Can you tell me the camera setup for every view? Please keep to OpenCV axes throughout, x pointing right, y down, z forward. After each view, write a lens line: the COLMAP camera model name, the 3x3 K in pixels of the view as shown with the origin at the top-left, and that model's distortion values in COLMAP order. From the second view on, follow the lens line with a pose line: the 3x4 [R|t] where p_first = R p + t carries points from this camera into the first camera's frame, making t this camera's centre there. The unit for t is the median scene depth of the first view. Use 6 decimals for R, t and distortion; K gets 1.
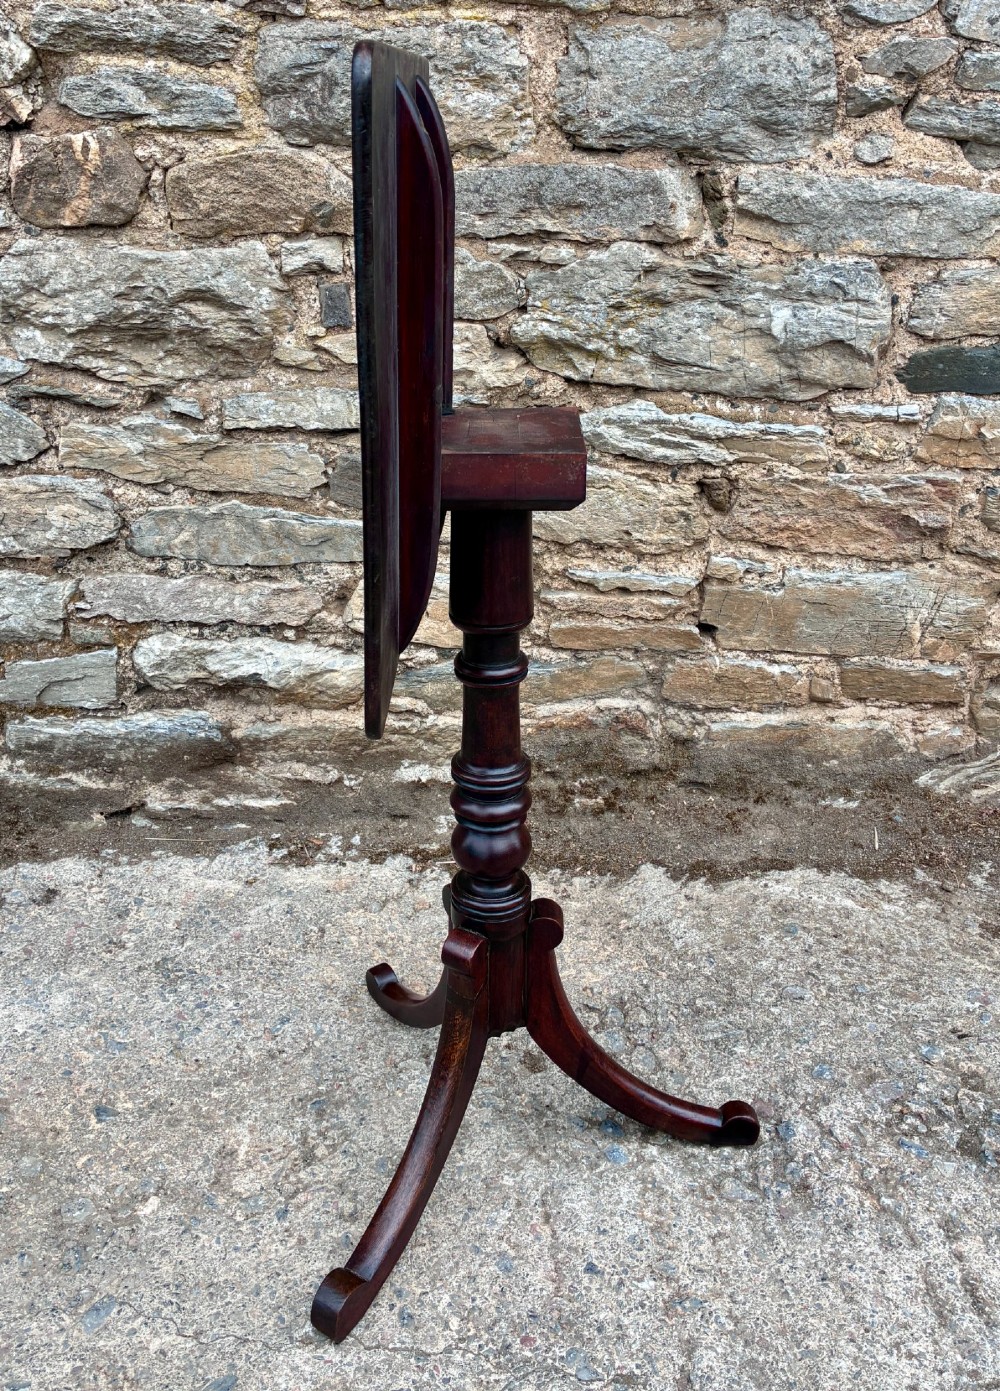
lens RADIAL K [[1331.9, 0, 468.1], [0, 1331.9, 601.5], [0, 0, 1]] dist [0.042656, -0.031207]
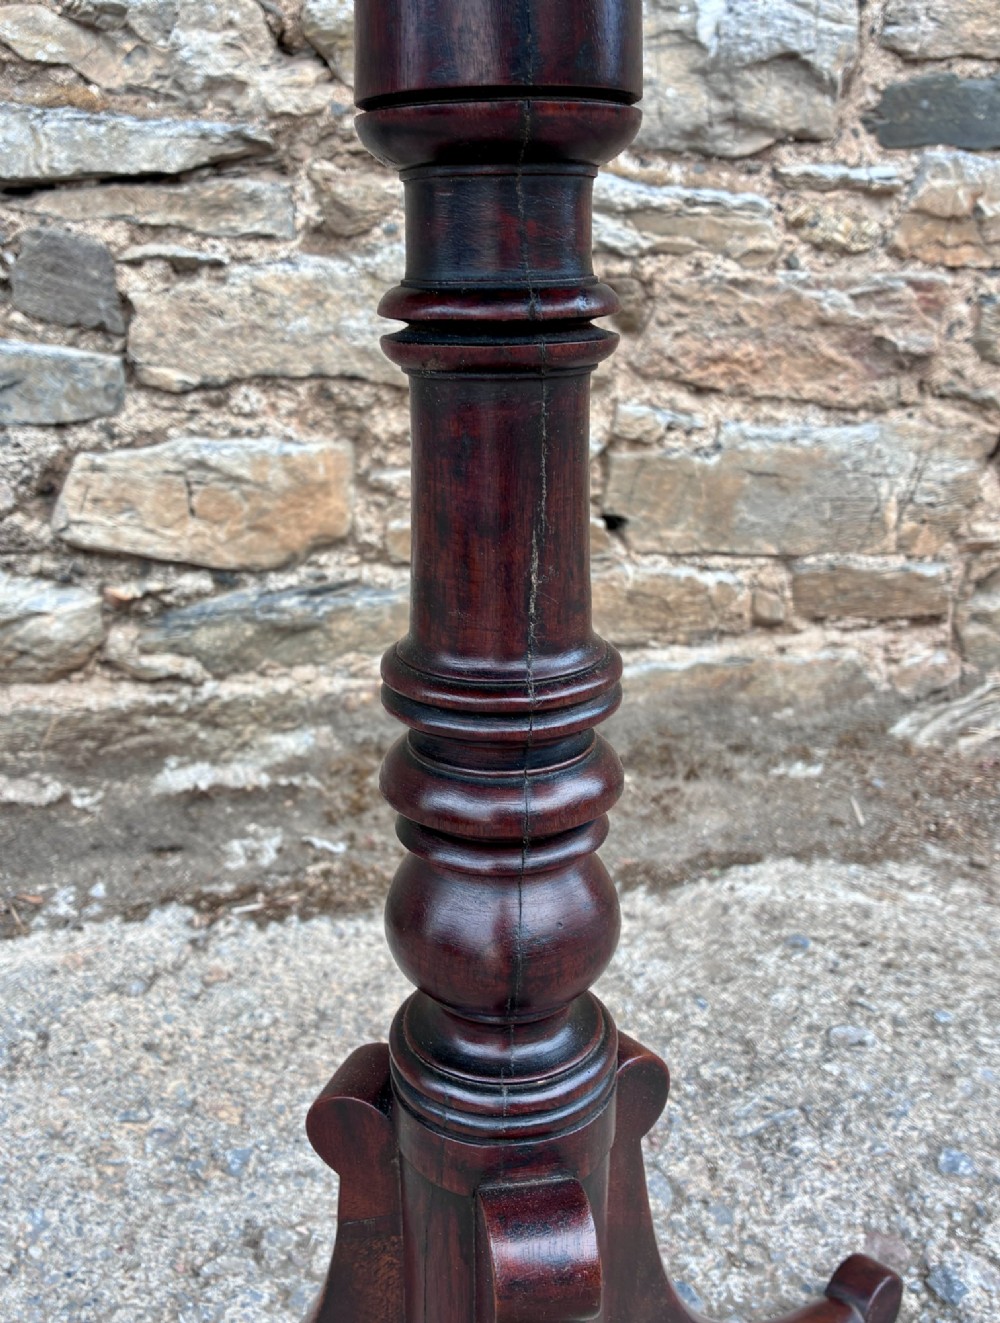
lens RADIAL K [[1225.7, 0, 462.8], [0, 1225.7, 666.3], [0, 0, 1]] dist [0.018040, -0.014862]
pose [[0.976997, -0.065431, 0.202968, -0.029643], [0.076138, 0.996064, -0.045390, 0.123630], [-0.199199, 0.059800, 0.978133, 0.432040]]
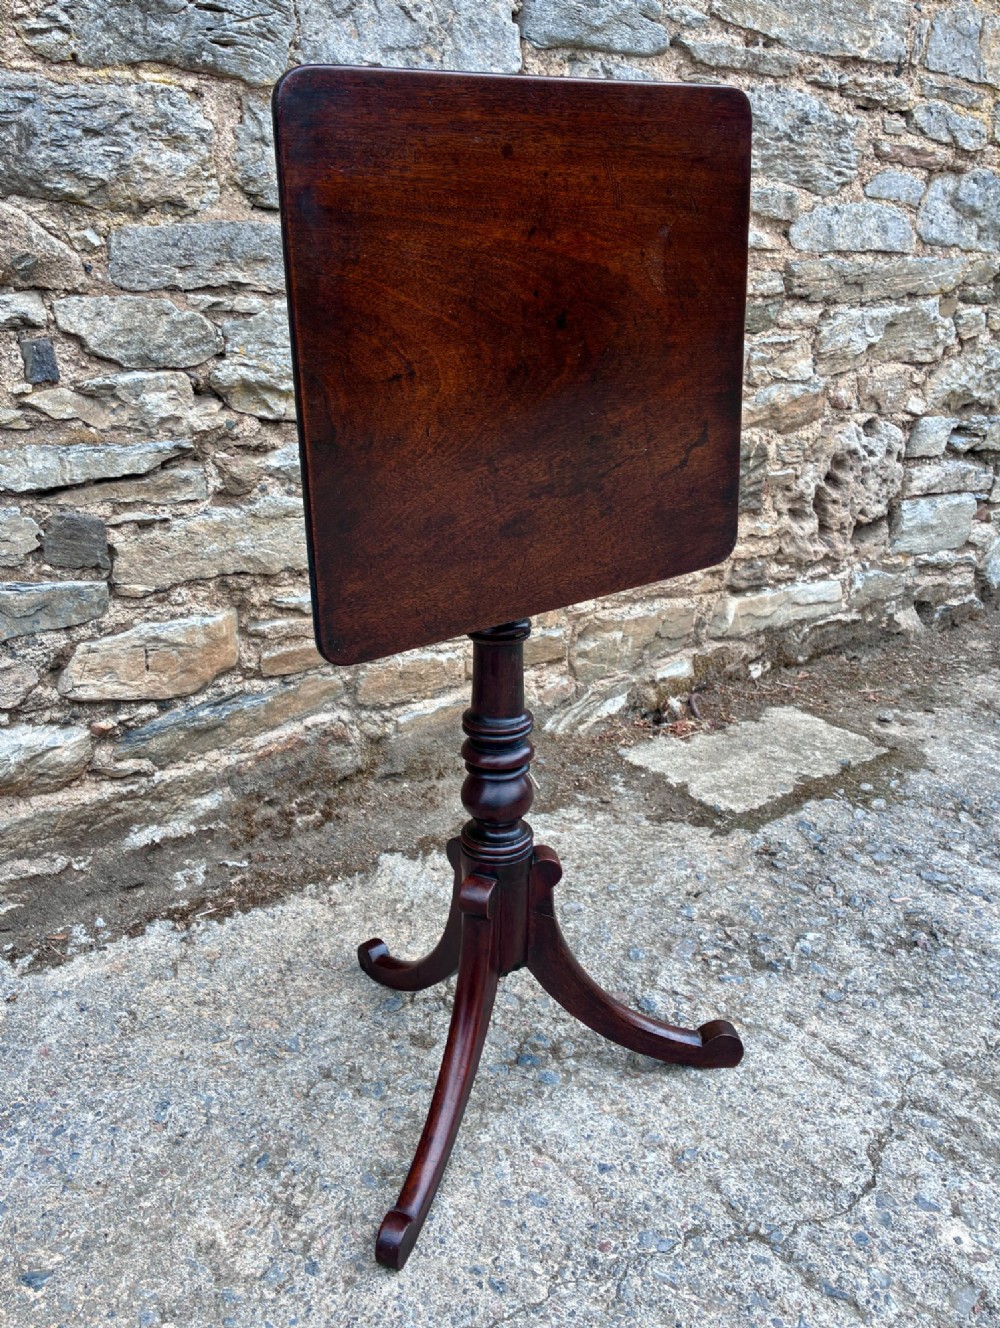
lens RADIAL K [[1207.2, 0, 501.6], [0, 1207.2, 562.5], [0, 0, 1]] dist [0.029425, -0.010662]
pose [[0.803869, -0.144648, 0.576950, -0.341655], [0.203045, 0.978447, -0.037596, 0.021526], [-0.559077, 0.147369, 0.815913, 0.113304]]
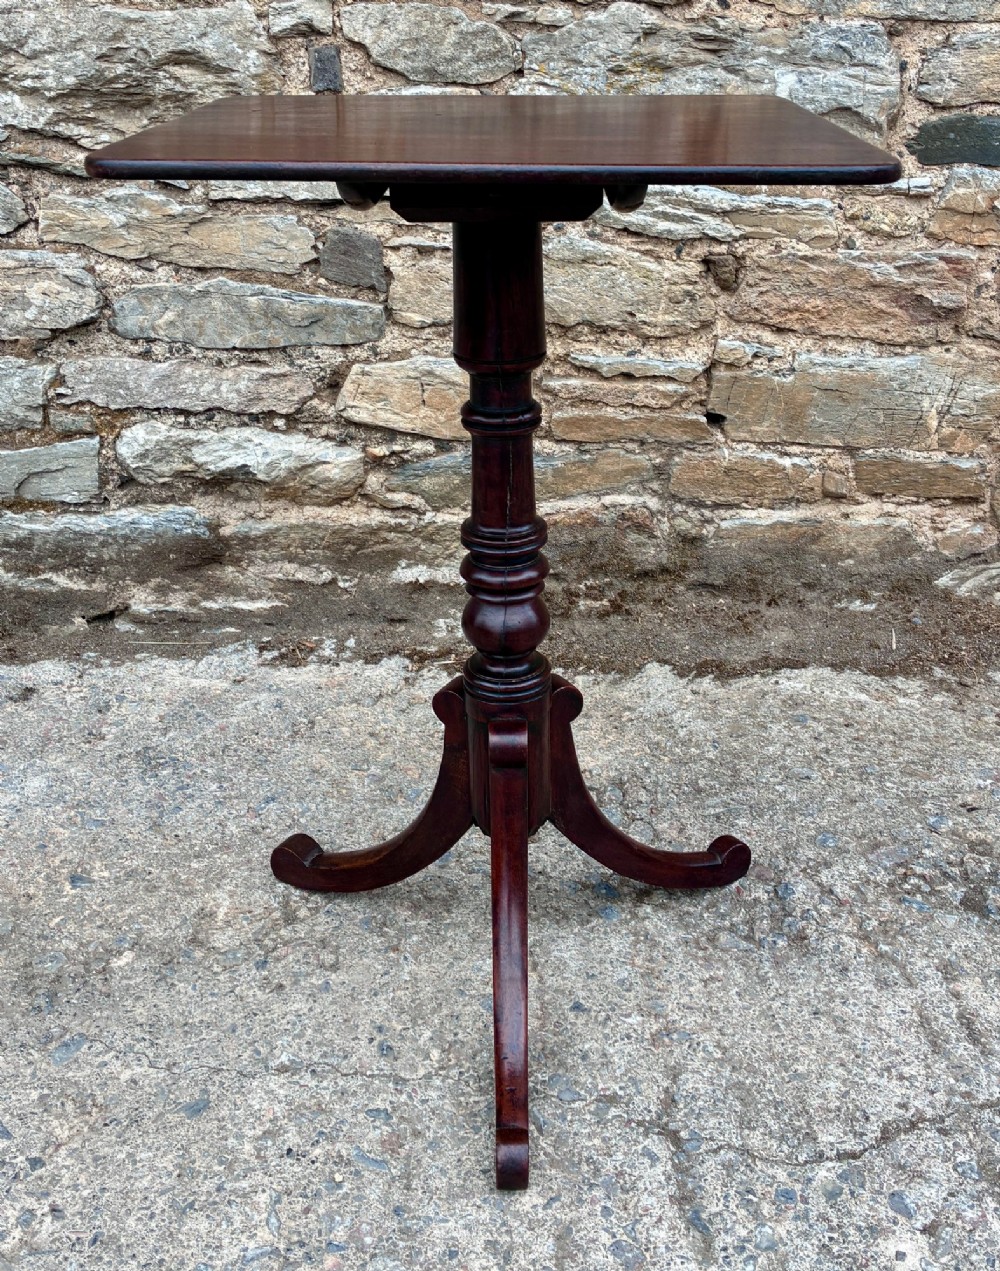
lens RADIAL K [[1449.1, 0, 508.4], [0, 1449.1, 498.9], [0, 0, 1]] dist [0.050777, -0.041525]
pose [[0.999984, -0.001366, 0.005452, 0.025794], [0.001505, 0.999675, -0.025441, 0.111151], [-0.005415, 0.025449, 0.999661, -0.044751]]
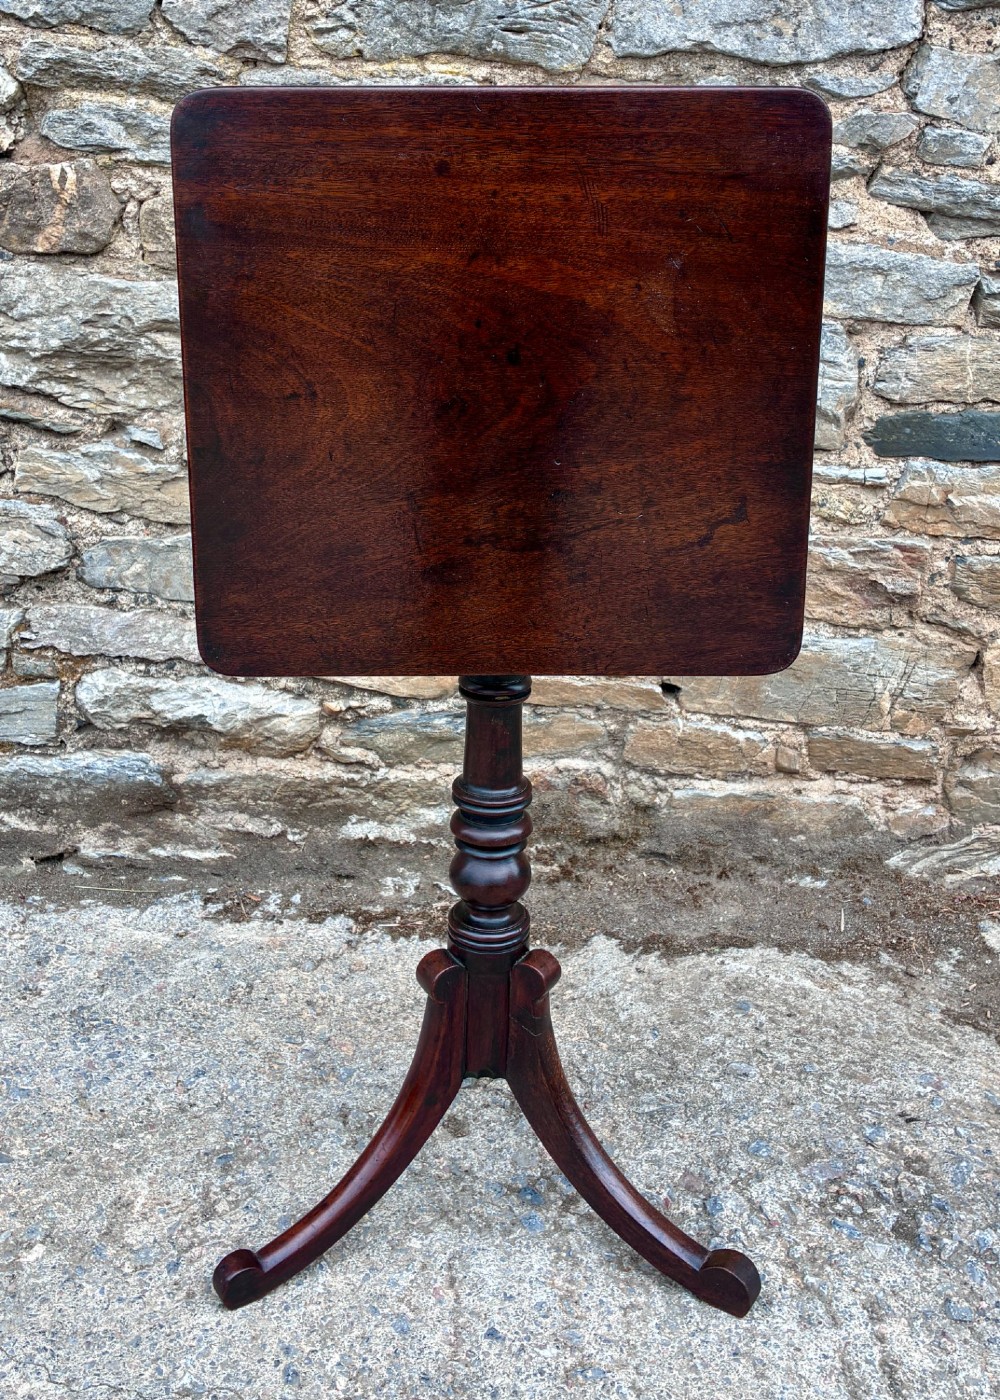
lens RADIAL K [[1444.9, 0, 492.1], [0, 1444.9, 547.2], [0, 0, 1]] dist [0.033440, -0.024881]
pose [[0.998984, 0.045058, 0.000629, 0.046920], [-0.044708, 0.992774, -0.111362, 0.043088], [-0.005642, 0.111221, 0.993780, -0.057692]]
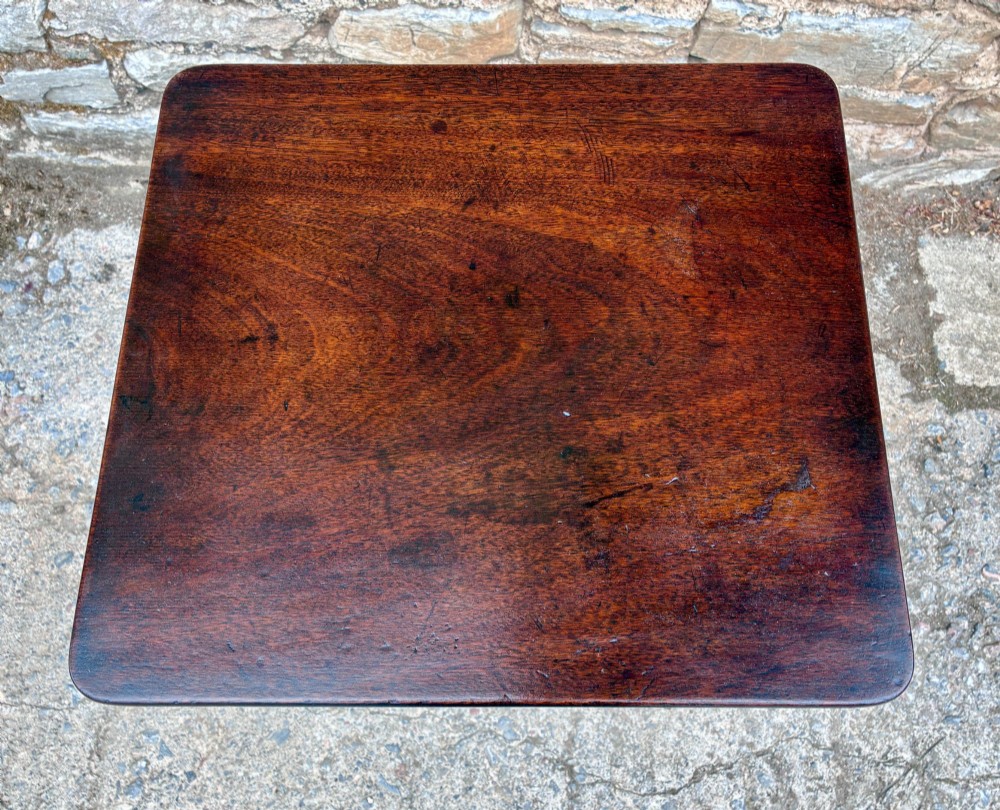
lens RADIAL K [[939.1, 0, 515.5], [0, 939.1, 451.9], [0, 0, 1]] dist [0.018647, -0.014264]
pose [[0.999282, 0.031010, 0.021771, 0.039803], [-0.037060, 0.680354, 0.731946, -0.309758], [0.007886, -0.732227, 0.681015, 0.320534]]
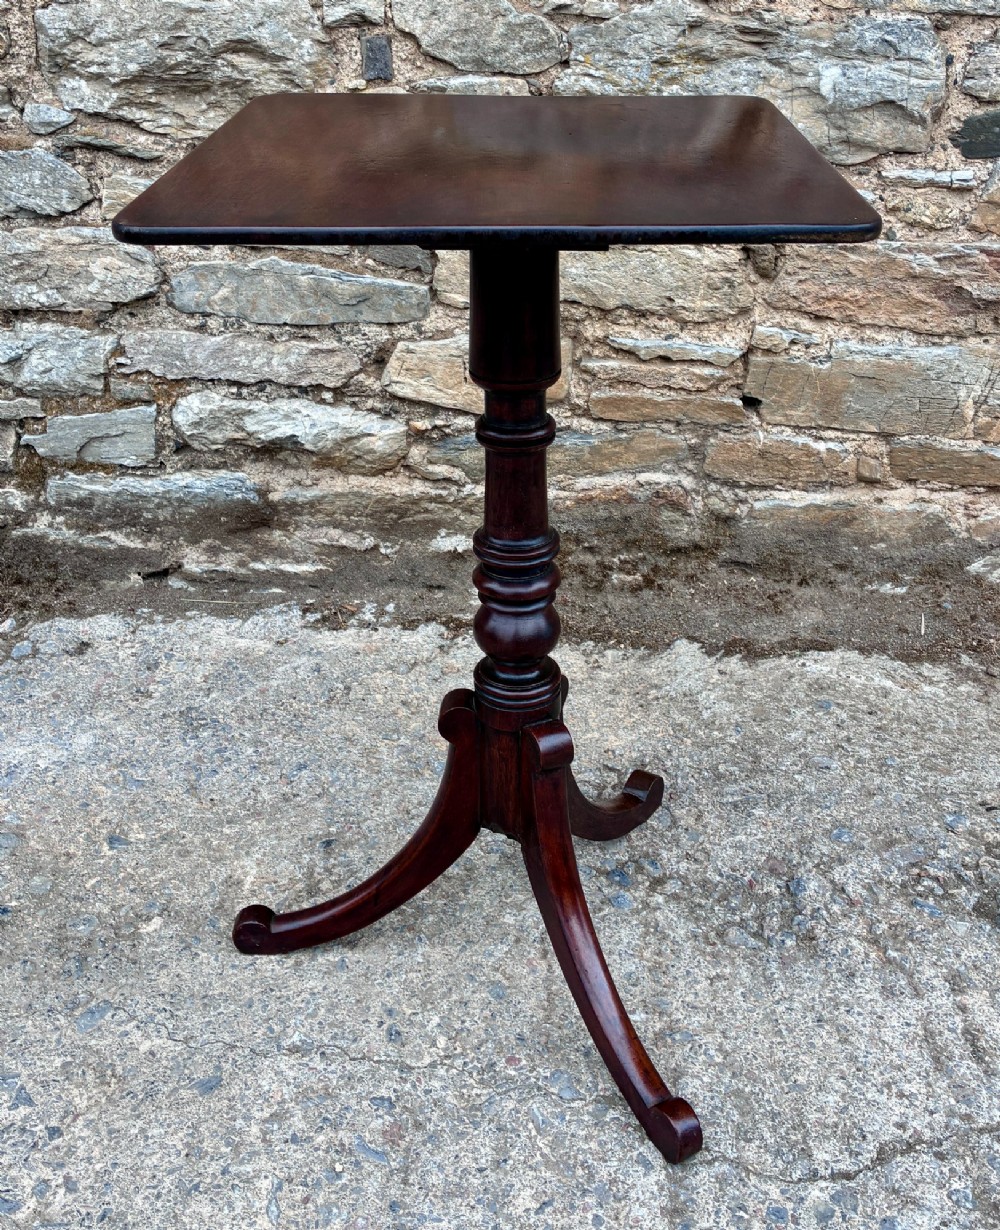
lens RADIAL K [[1374.1, 0, 489.3], [0, 1374.1, 447.0], [0, 0, 1]] dist [0.043537, -0.029143]
pose [[0.997934, 0.027376, -0.058127, 0.049968], [-0.027730, 0.999601, -0.005286, 0.068019], [0.057959, 0.006887, 0.998295, -0.019003]]
